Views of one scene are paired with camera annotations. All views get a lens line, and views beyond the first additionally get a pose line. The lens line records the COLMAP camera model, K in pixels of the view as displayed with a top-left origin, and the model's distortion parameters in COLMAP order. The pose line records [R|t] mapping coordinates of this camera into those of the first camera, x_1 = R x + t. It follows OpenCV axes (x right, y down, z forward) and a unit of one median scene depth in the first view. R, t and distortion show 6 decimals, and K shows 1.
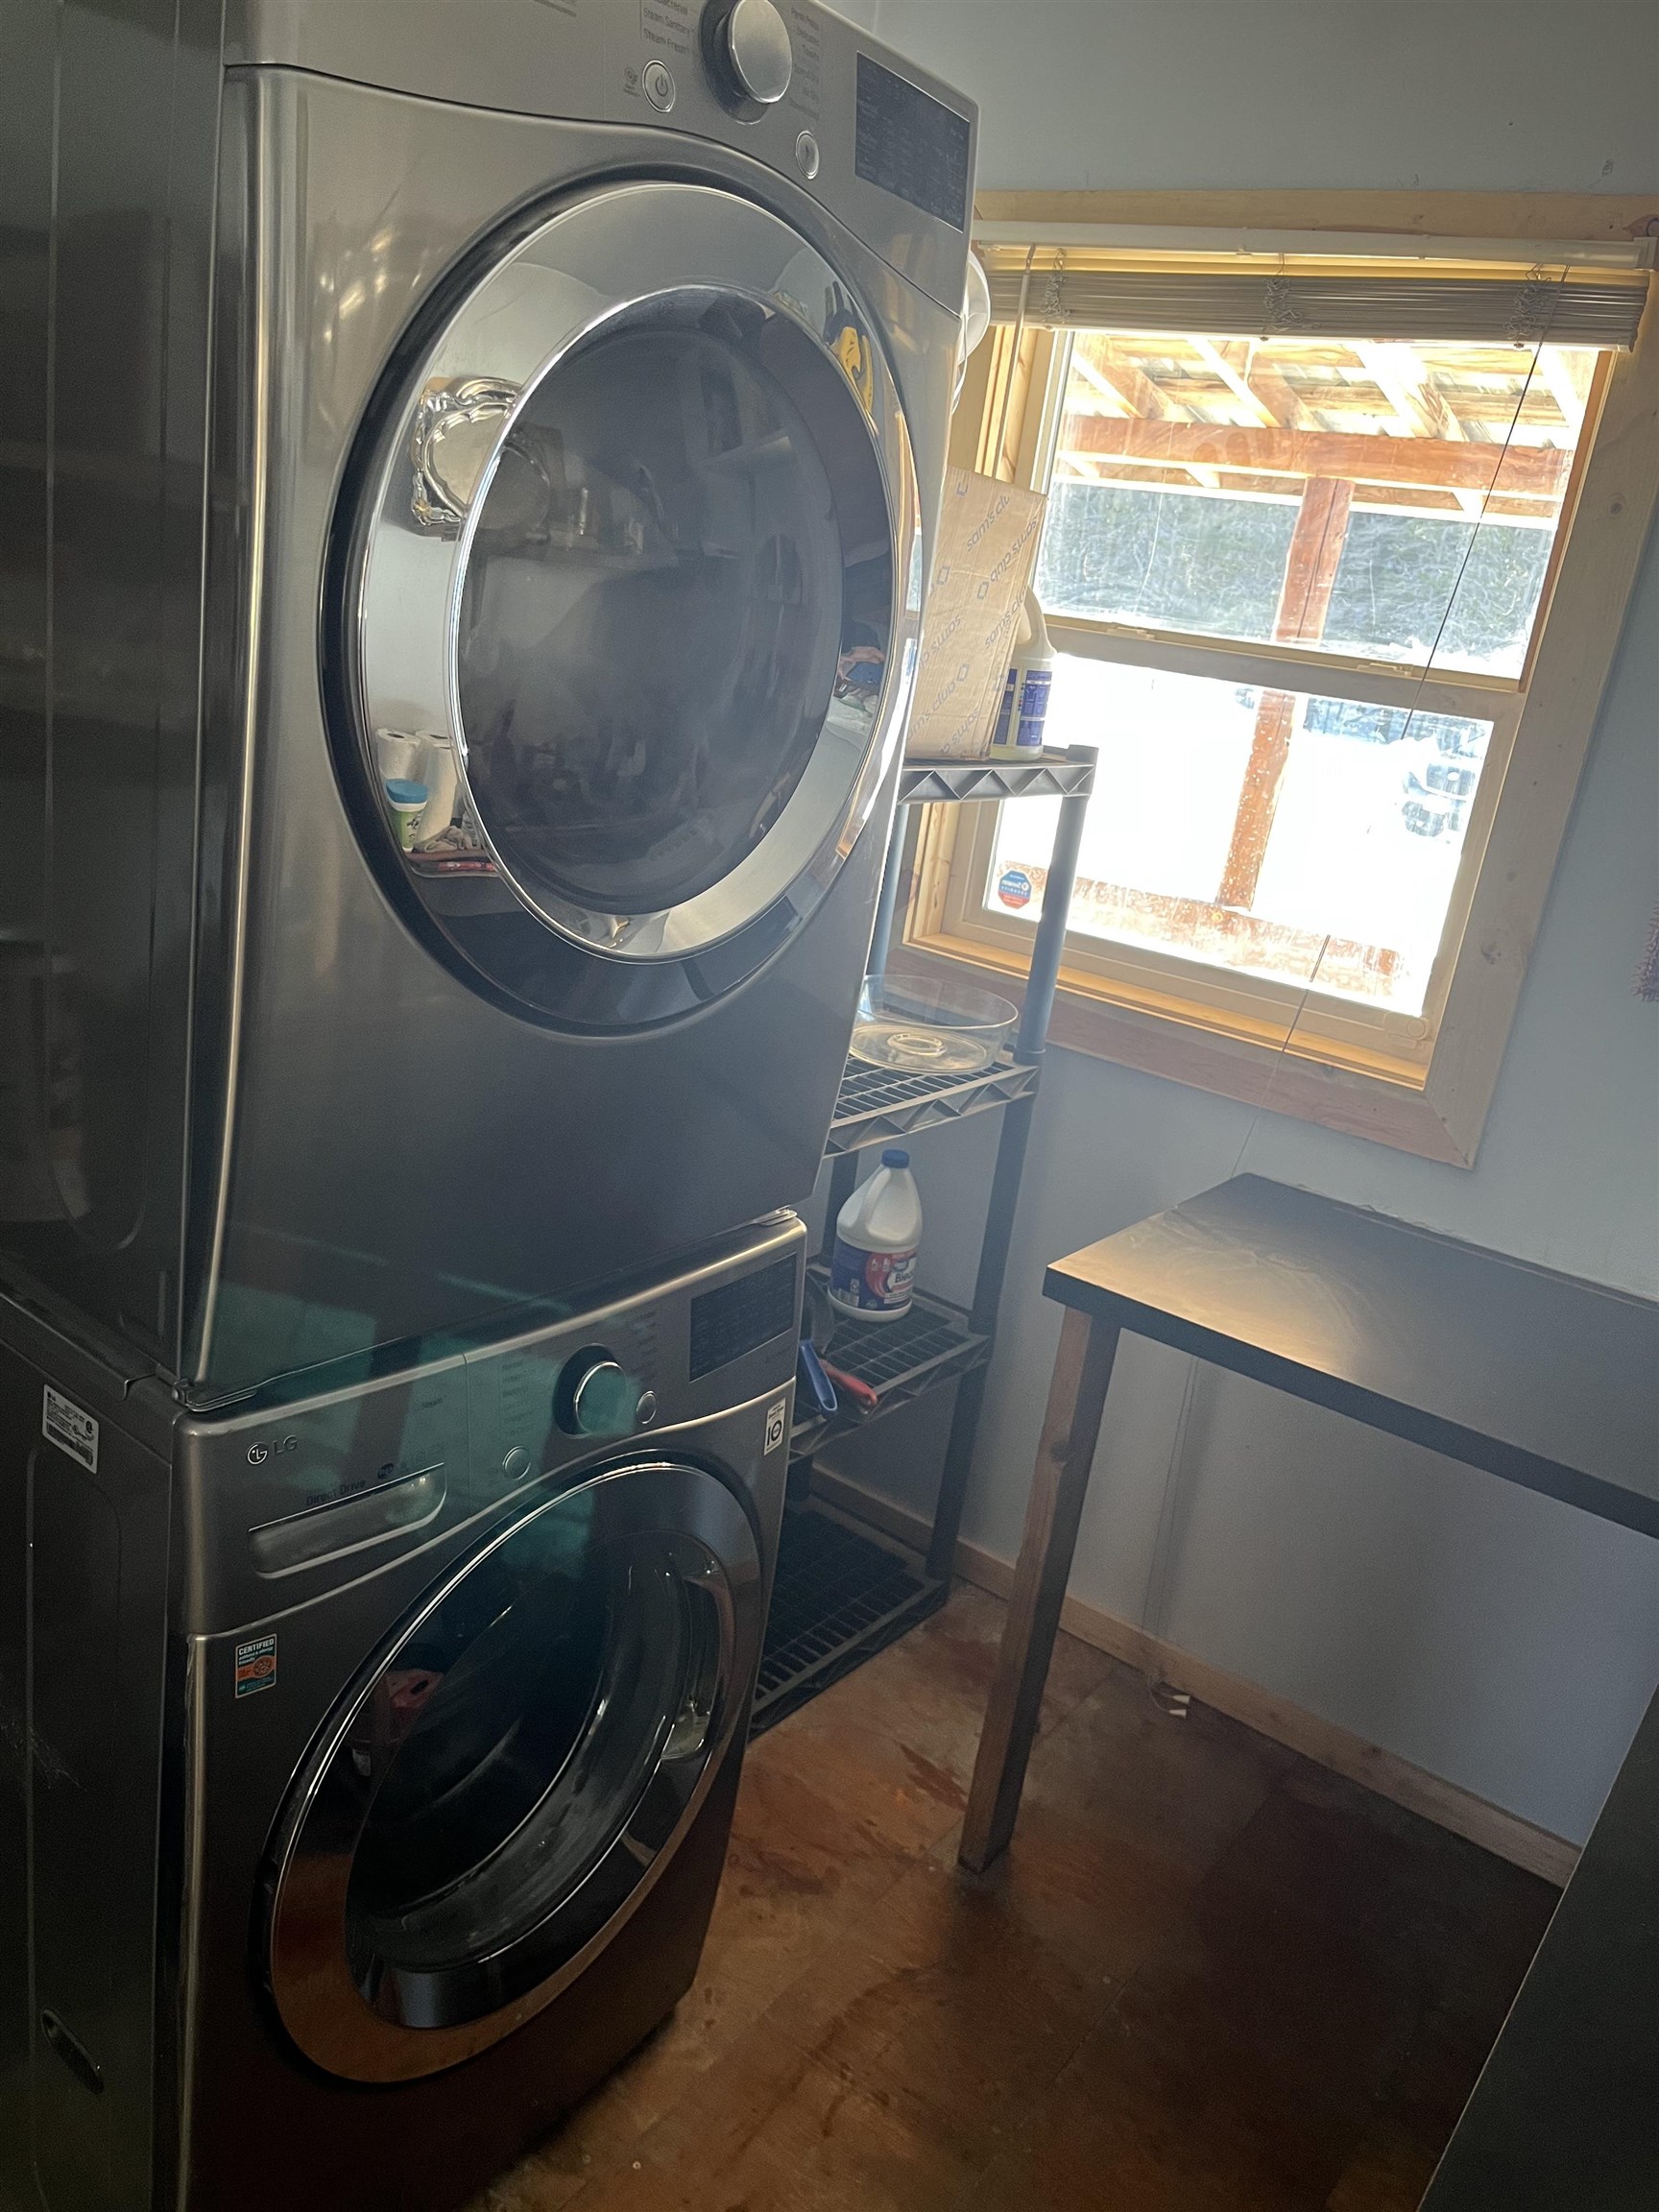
lens RADIAL K [[1654.6, 0, 829.5], [0, 1654.6, 1106.0], [0, 0, 1]] dist [0.015065, 0.007482]
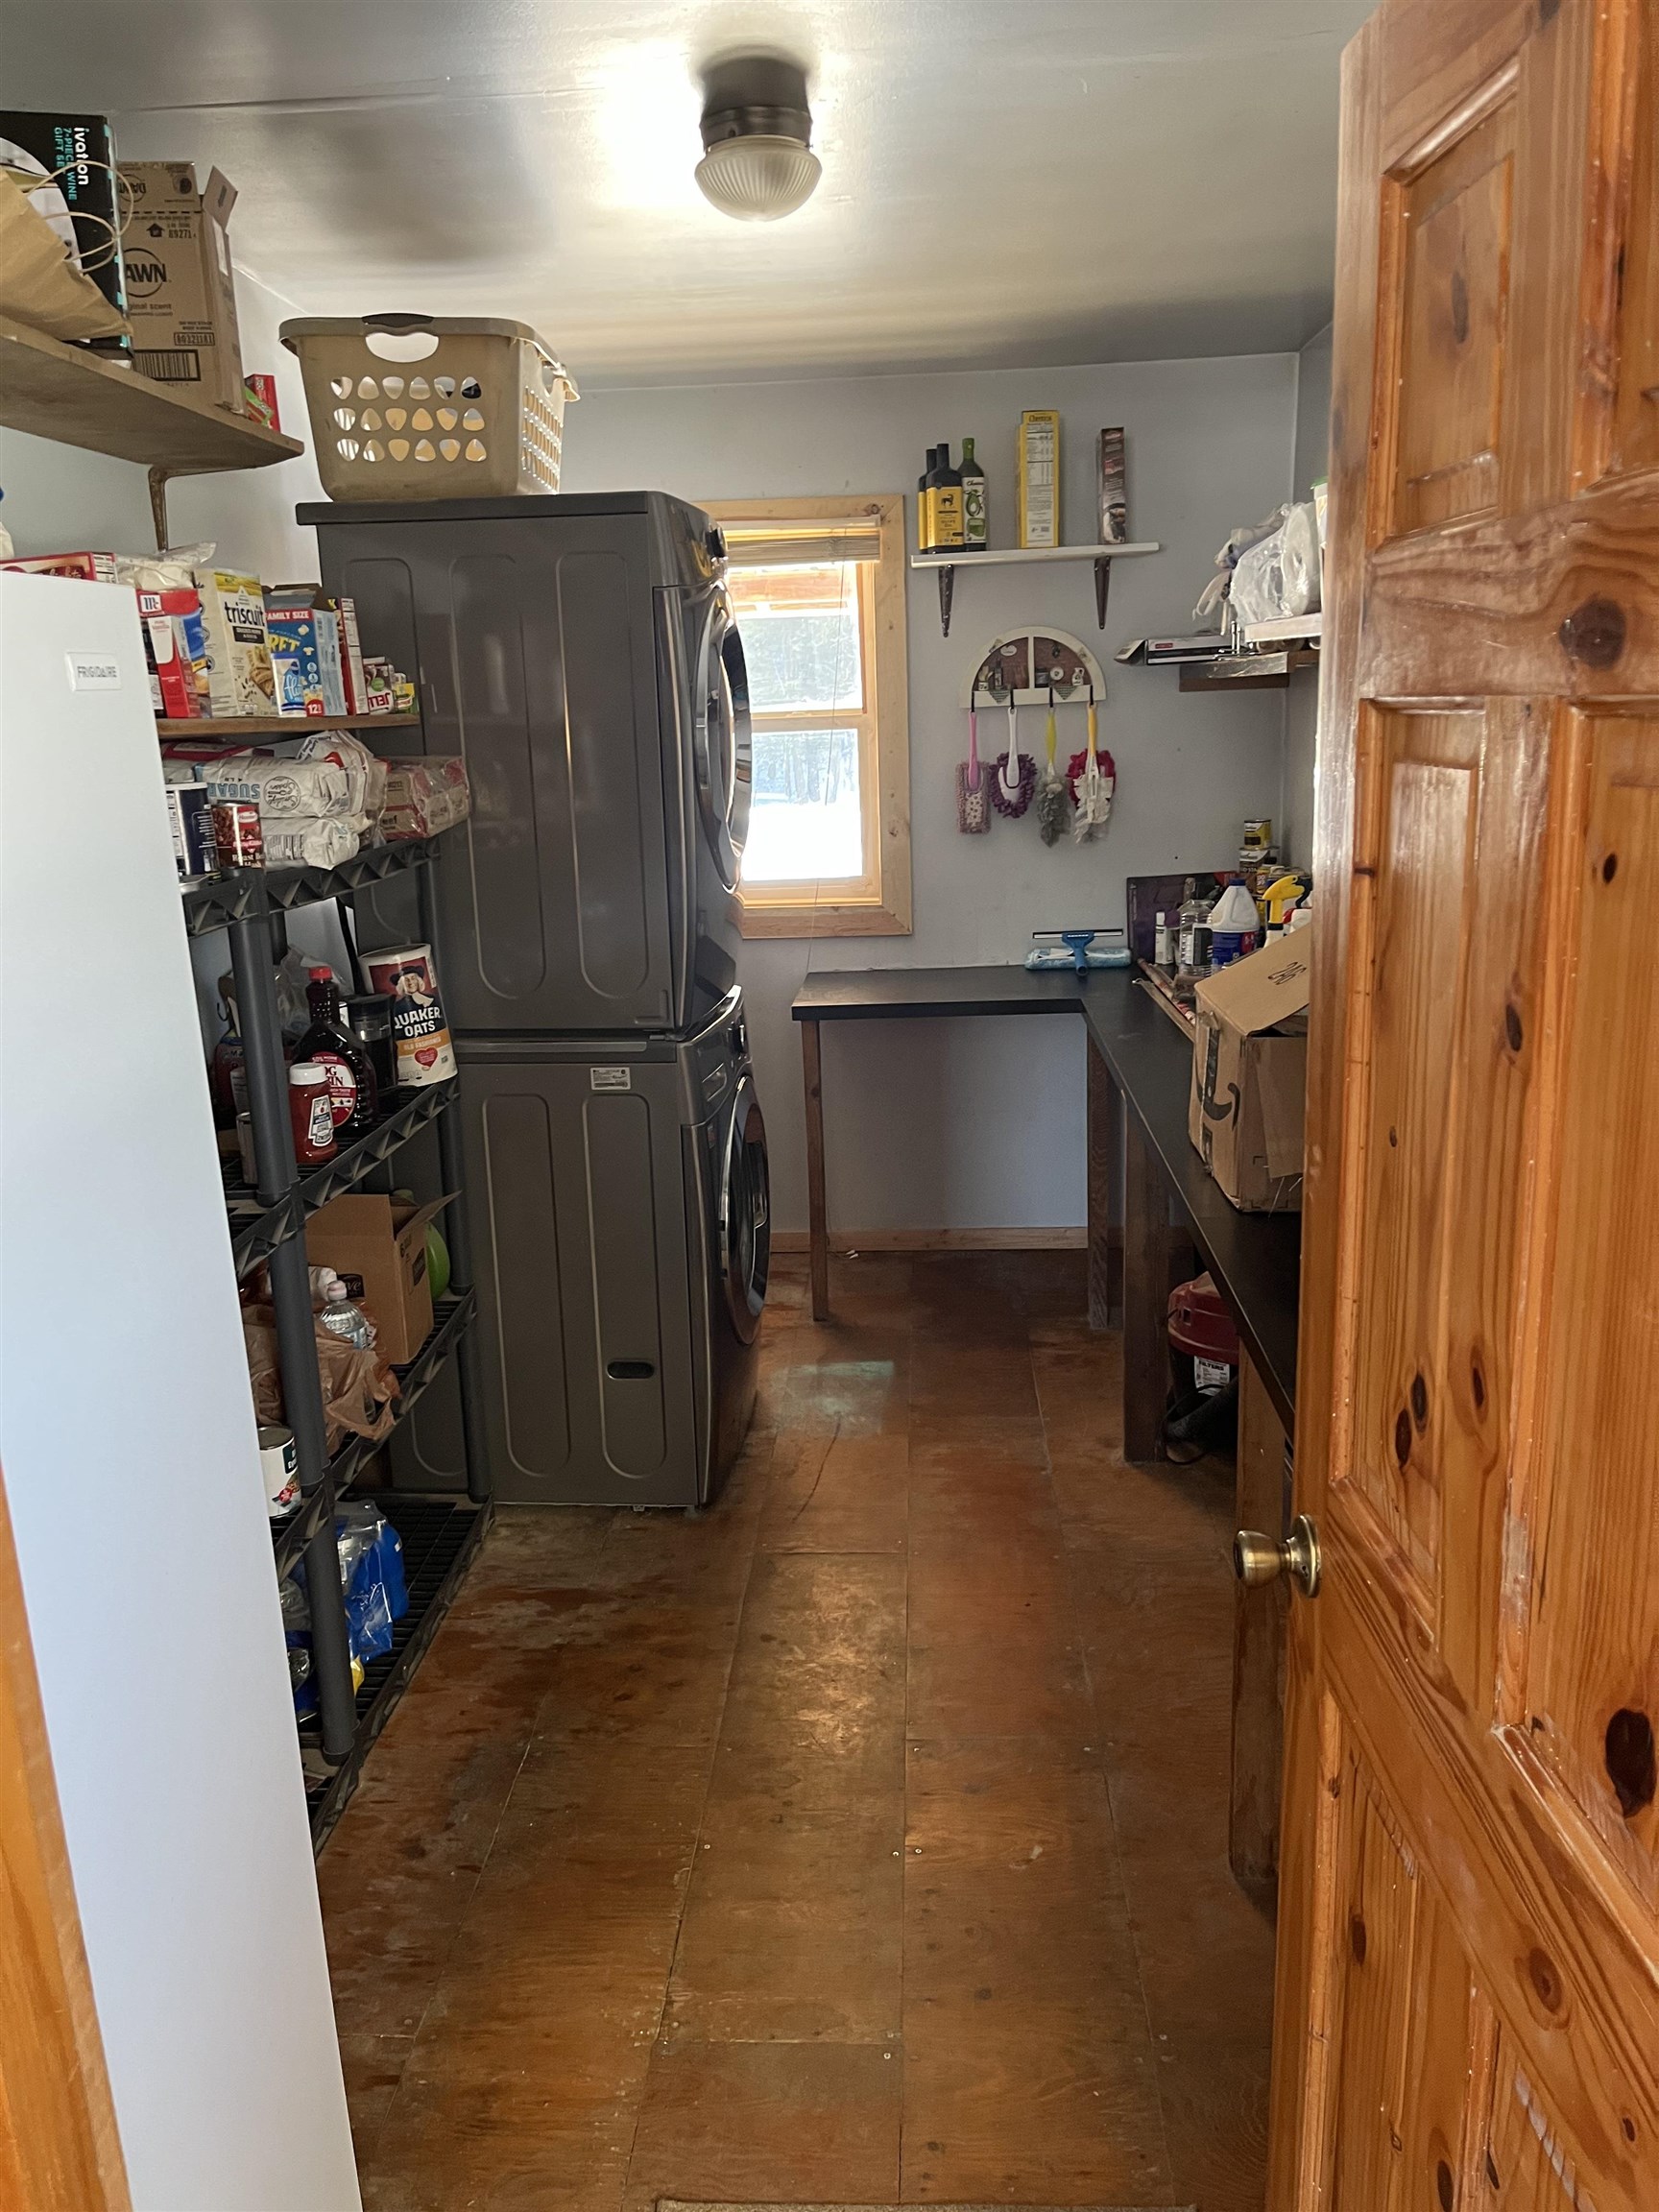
lens RADIAL K [[1654.6, 0, 829.5], [0, 1654.6, 1106.0], [0, 0, 1]] dist [0.015065, 0.007482]
pose [[0.834881, -0.287461, 0.469404, -0.764084], [0.305581, 0.951363, 0.039105, 0.133408], [-0.457815, 0.110793, 0.882117, -0.795653]]
